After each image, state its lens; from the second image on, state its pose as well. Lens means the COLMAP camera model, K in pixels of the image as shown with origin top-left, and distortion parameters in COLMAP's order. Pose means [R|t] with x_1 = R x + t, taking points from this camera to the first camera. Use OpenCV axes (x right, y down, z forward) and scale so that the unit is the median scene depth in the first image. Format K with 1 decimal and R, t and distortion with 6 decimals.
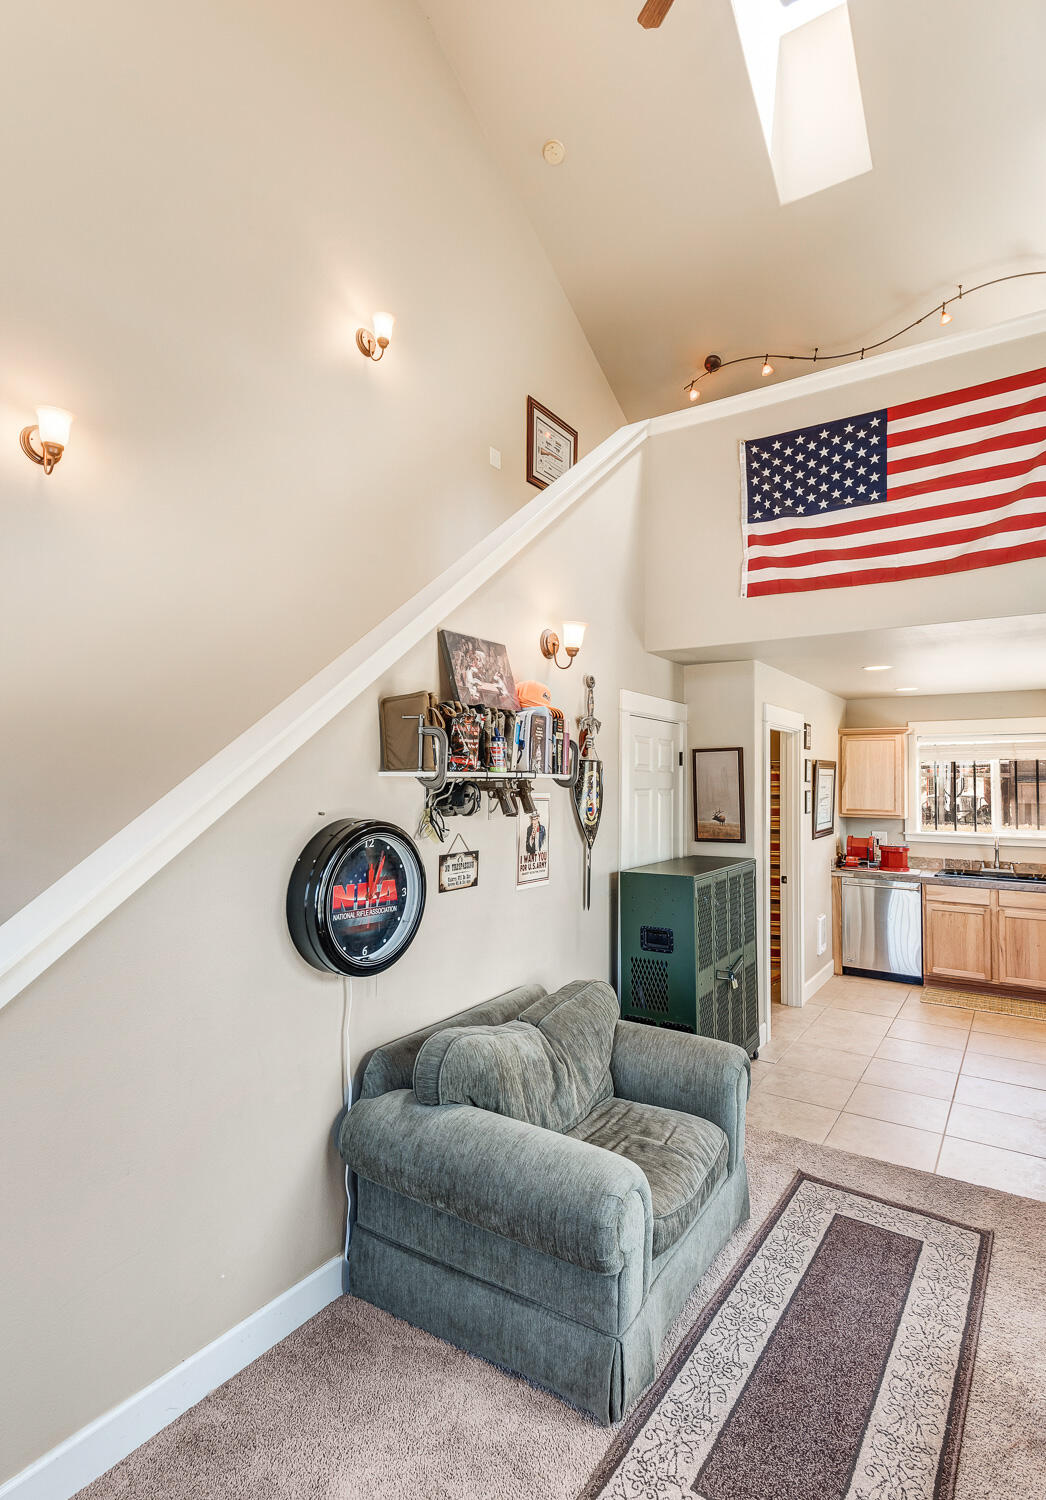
lens RADIAL K [[760.4, 0, 530.4], [0, 760.4, 748.6], [0, 0, 1]] dist [0.006534, -0.002219]
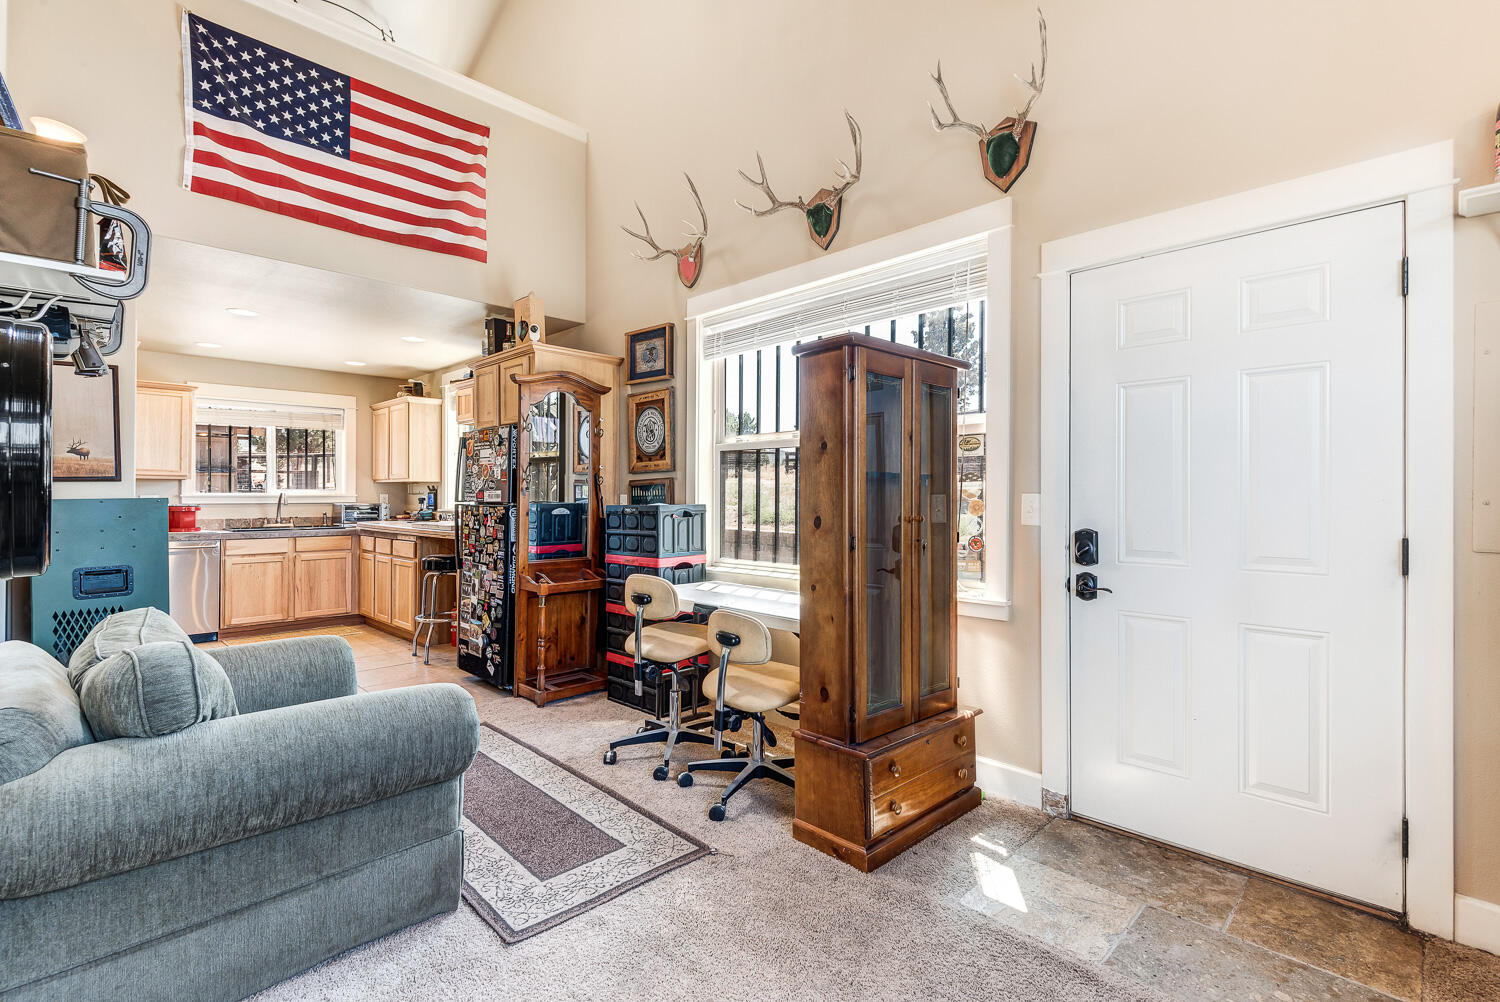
lens RADIAL K [[689.8, 0, 762.0], [0, 689.8, 491.6], [0, 0, 1]] dist [-0.002117, -0.001975]
pose [[0.177784, 0.000089, 0.984070, -0.267059], [-0.032931, 0.999440, 0.005859, 0.086378], [-0.983518, -0.033448, 0.177687, 0.134663]]
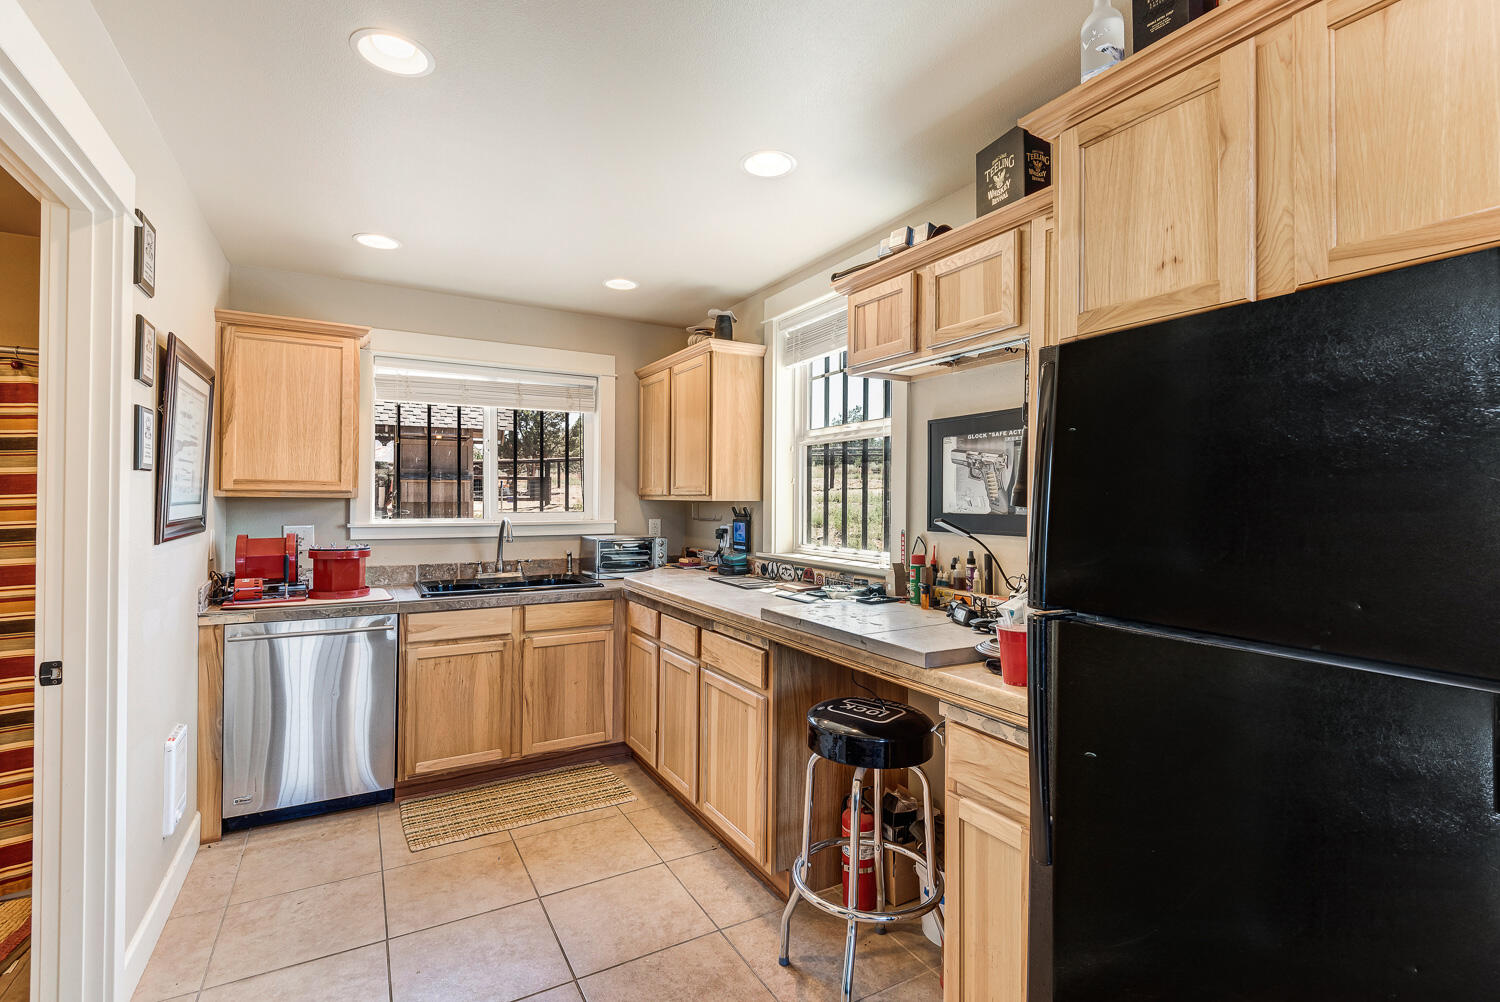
lens RADIAL K [[689.8, 0, 754.3], [0, 689.8, 495.7], [0, 0, 1]] dist [-0.002117, -0.001975]
pose [[0.445603, 0.000395, 0.895230, 0.197151], [-0.033887, 0.999291, 0.016426, 0.079765], [-0.894589, -0.037656, 0.445301, 0.580597]]
